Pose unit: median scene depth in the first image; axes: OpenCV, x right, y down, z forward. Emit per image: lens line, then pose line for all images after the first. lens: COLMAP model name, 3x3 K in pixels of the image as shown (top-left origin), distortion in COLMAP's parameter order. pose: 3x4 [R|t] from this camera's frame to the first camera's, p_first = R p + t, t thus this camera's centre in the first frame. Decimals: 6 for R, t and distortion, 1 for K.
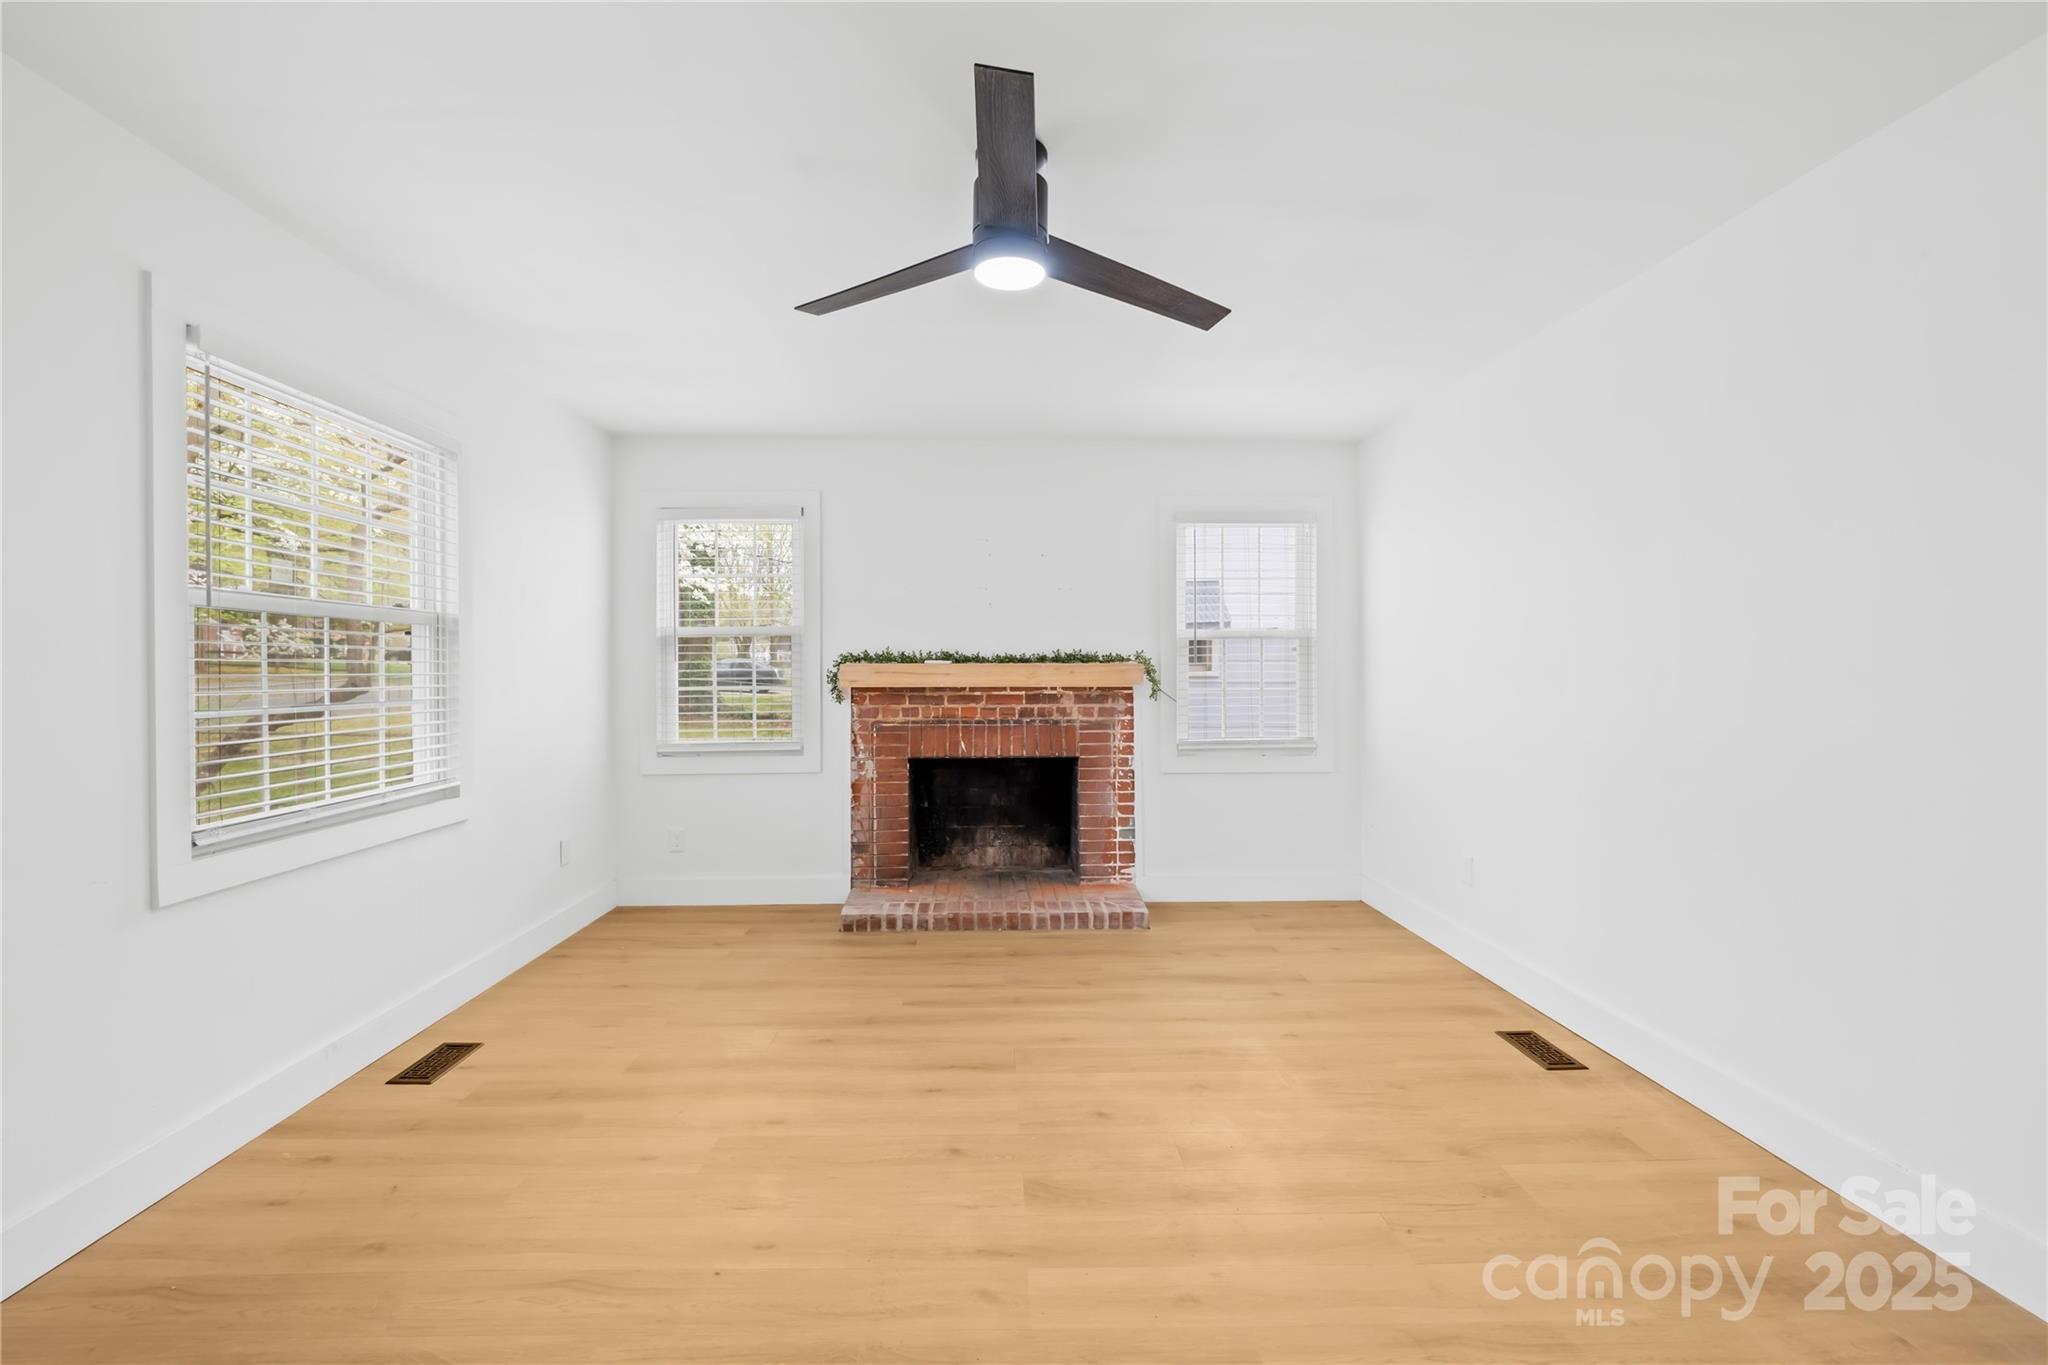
lens RADIAL K [[874.1, 0, 1017.8], [0, 874.1, 667.3], [0, 0, 1]] dist [-0.000394, -0.000056]
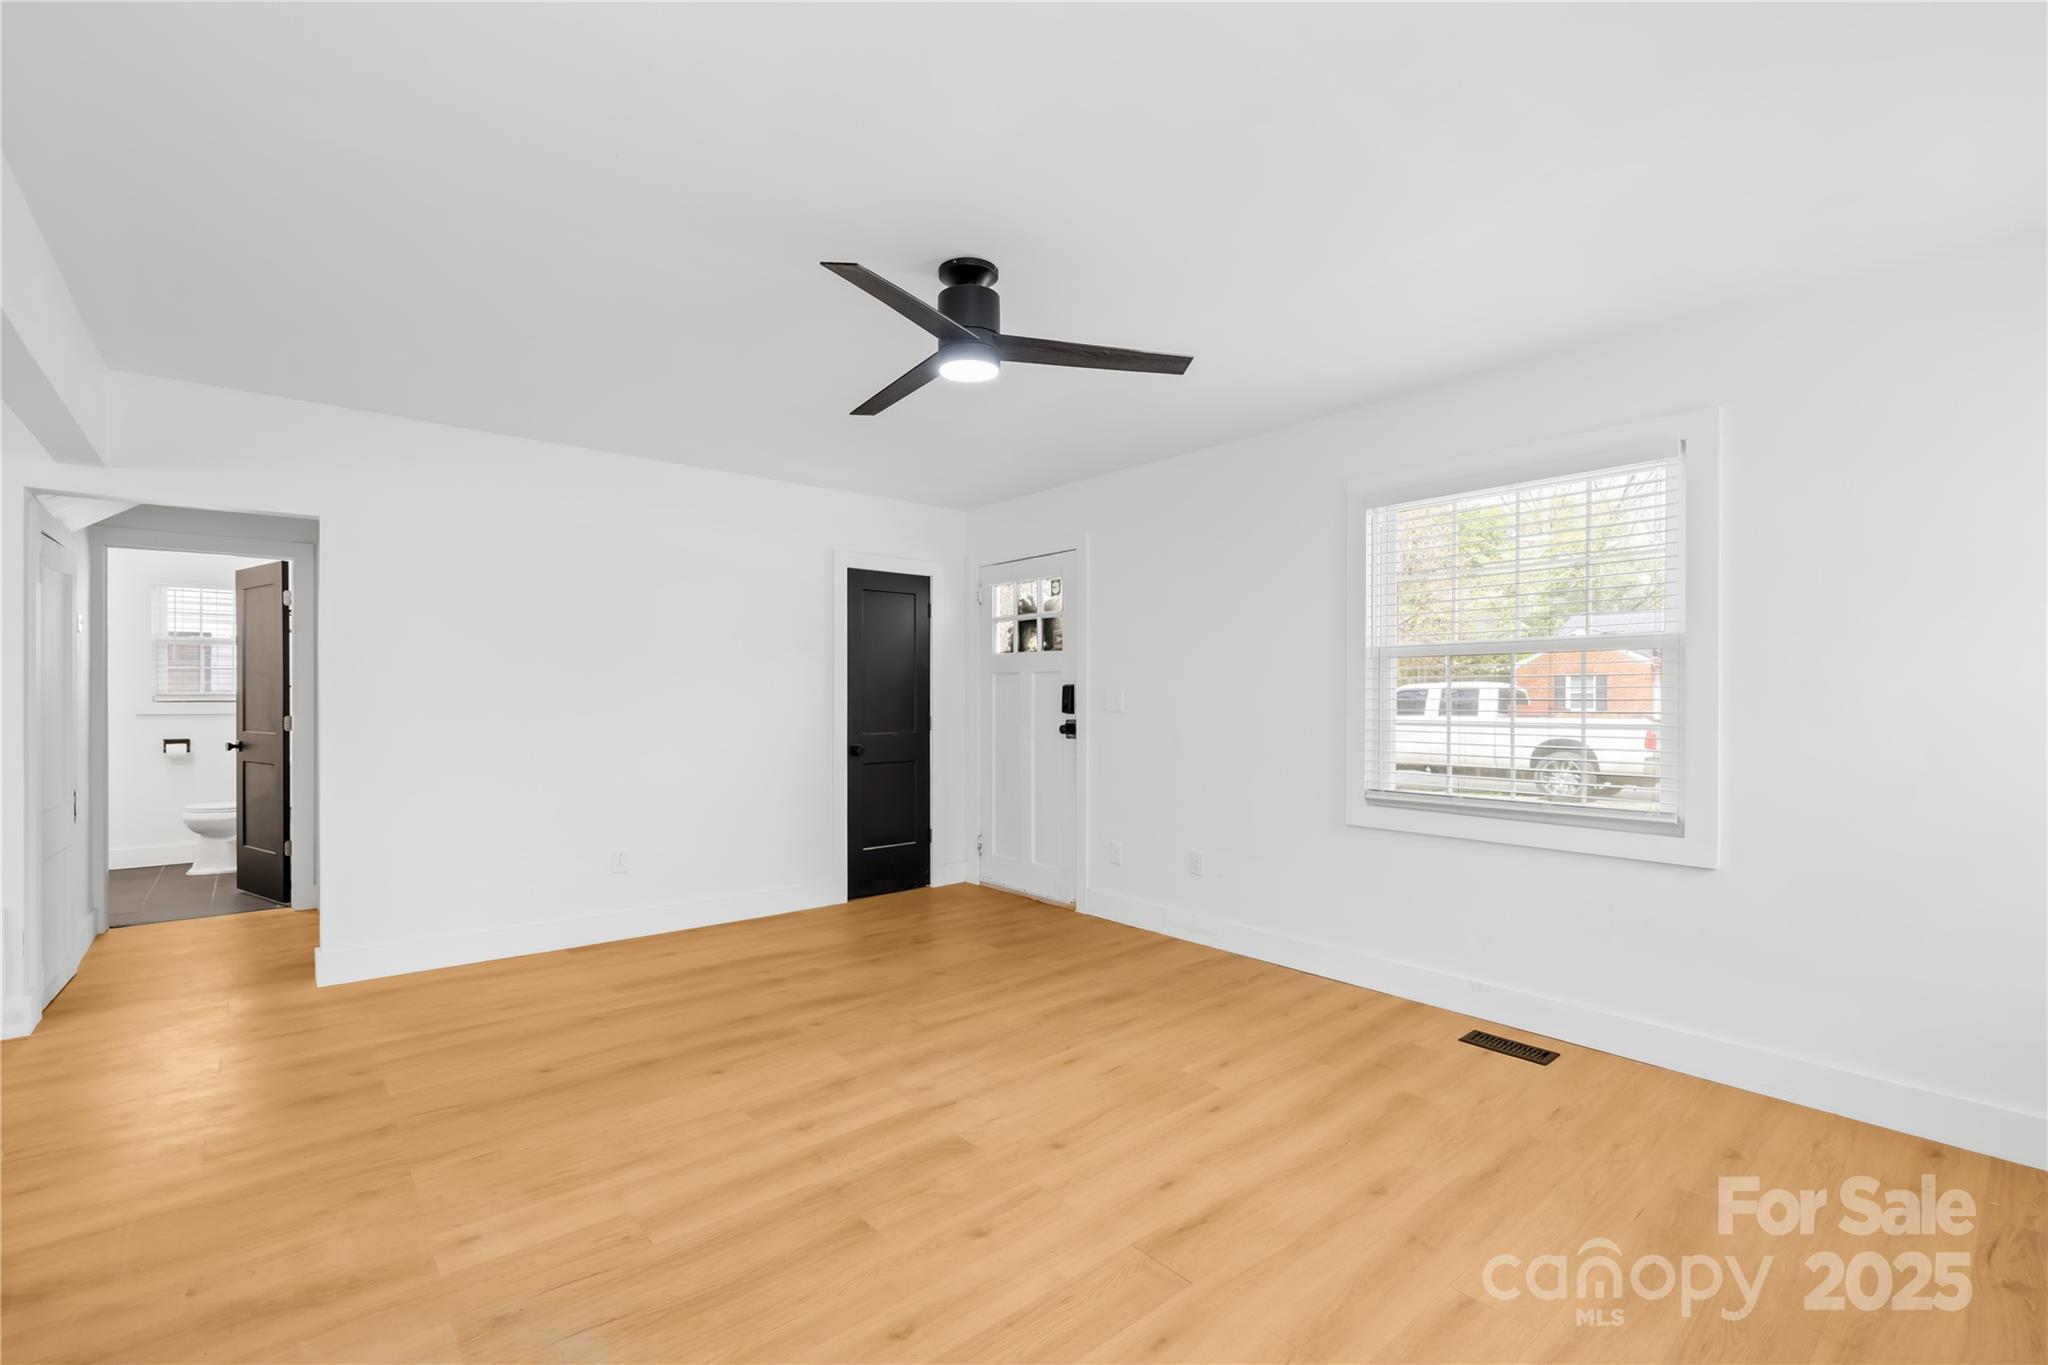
lens RADIAL K [[870.2, 0, 1022.0], [0, 870.2, 701.4], [0, 0, 1]] dist [0.001747, 0.000063]
pose [[-0.782877, 0.003265, -0.622168, 0.304688], [0.002678, 0.999995, 0.001878, 0.004609], [0.622171, -0.000195, -0.782882, 0.884972]]
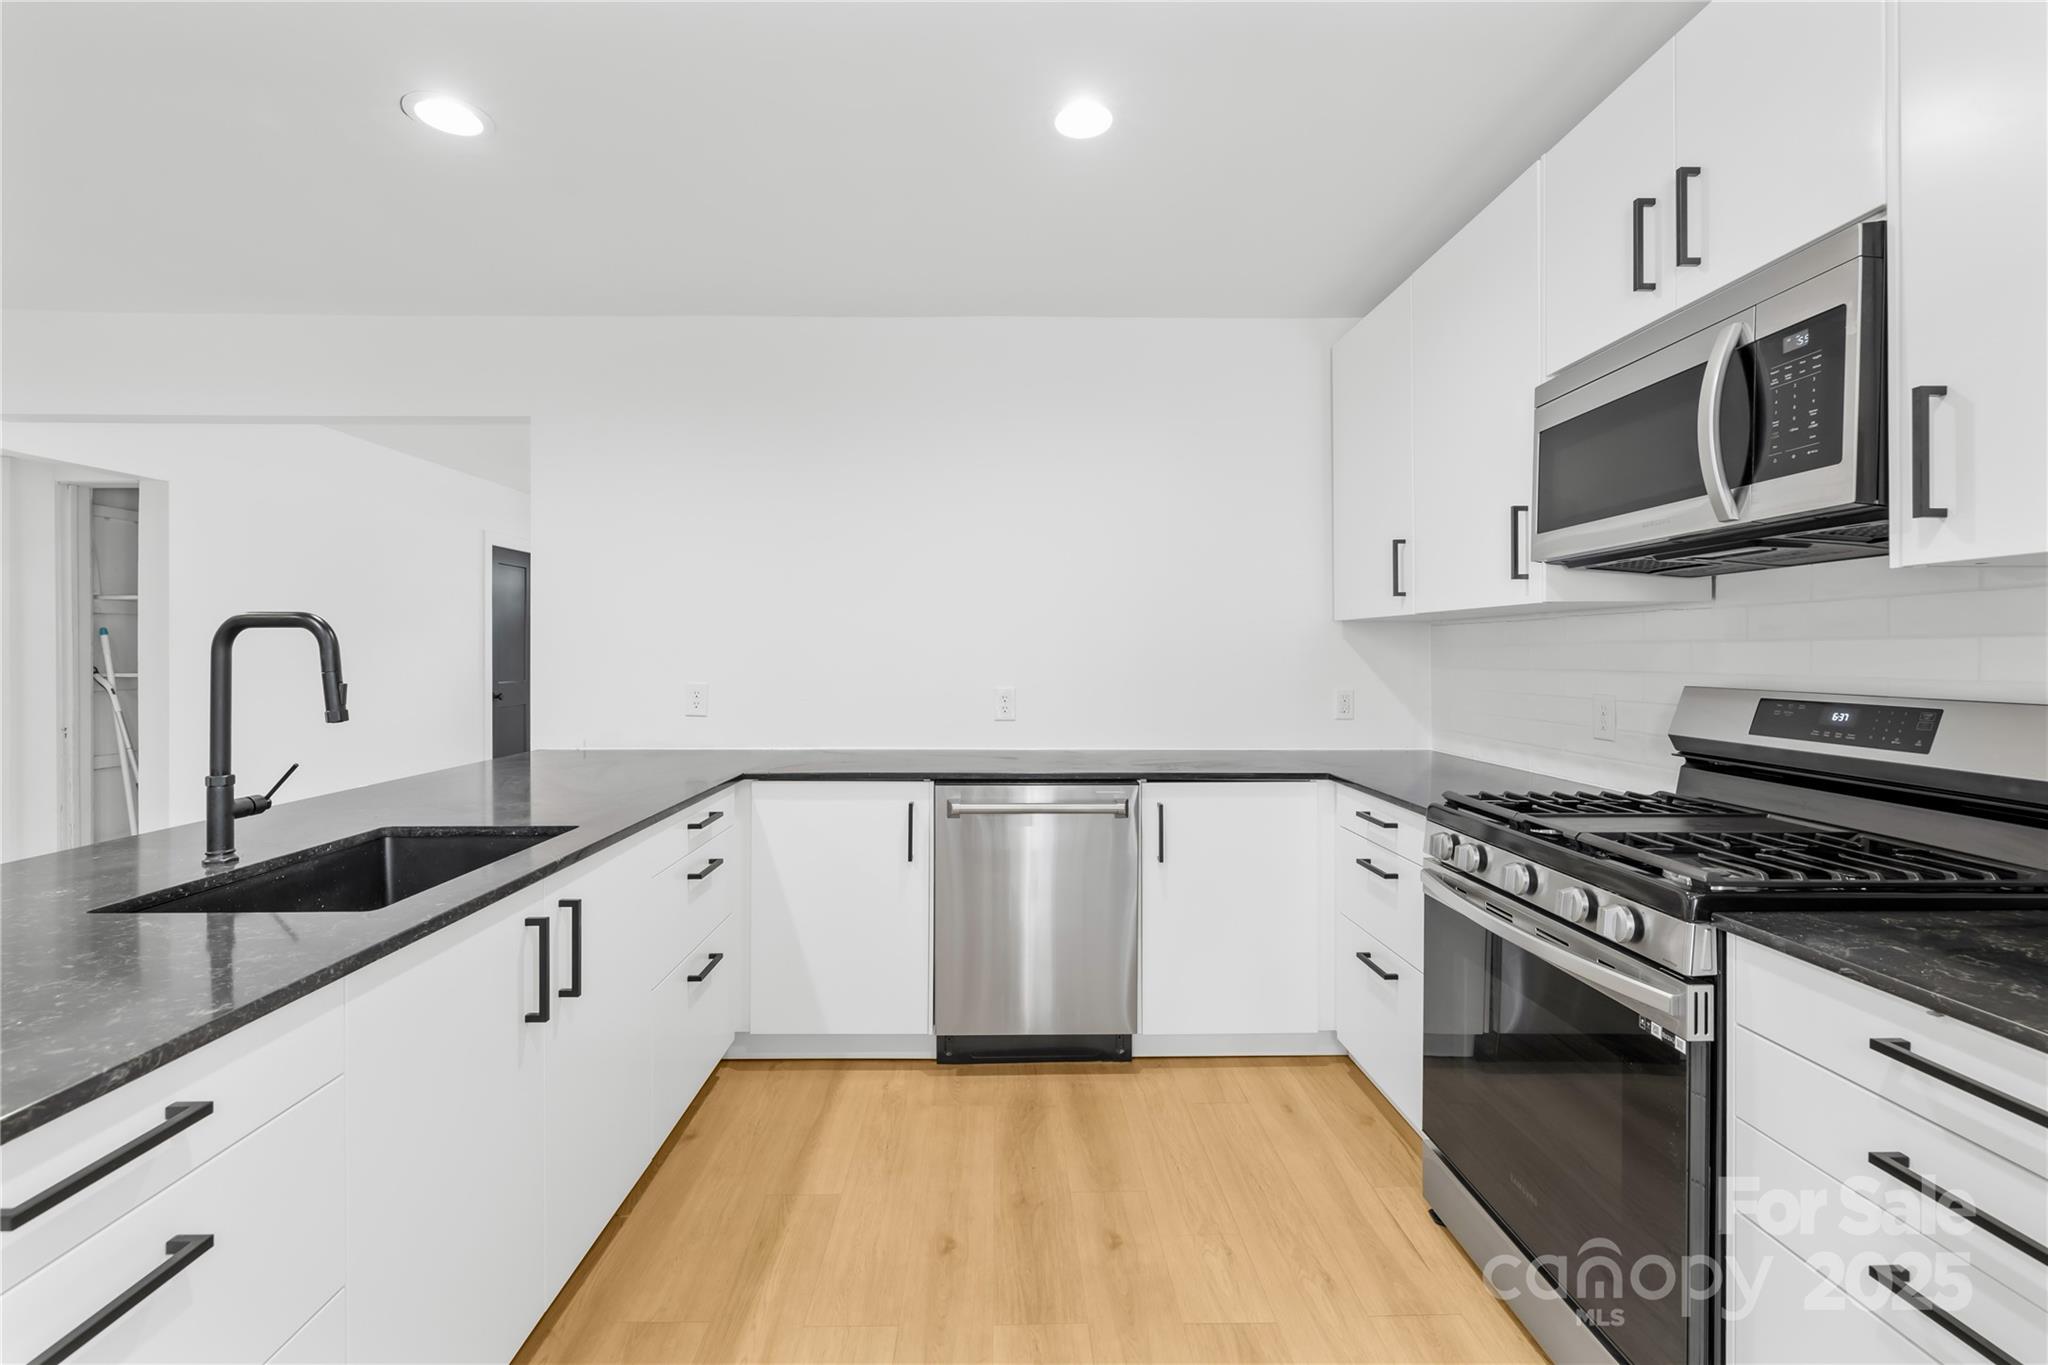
lens RADIAL K [[874.1, 0, 1017.8], [0, 874.1, 667.3], [0, 0, 1]] dist [-0.000394, -0.000056]
pose [[-0.002287, 0.020111, -0.999795, 1.113149], [0.007023, 0.999773, 0.020095, 0.001811], [0.999973, -0.006976, -0.002428, 0.680911]]
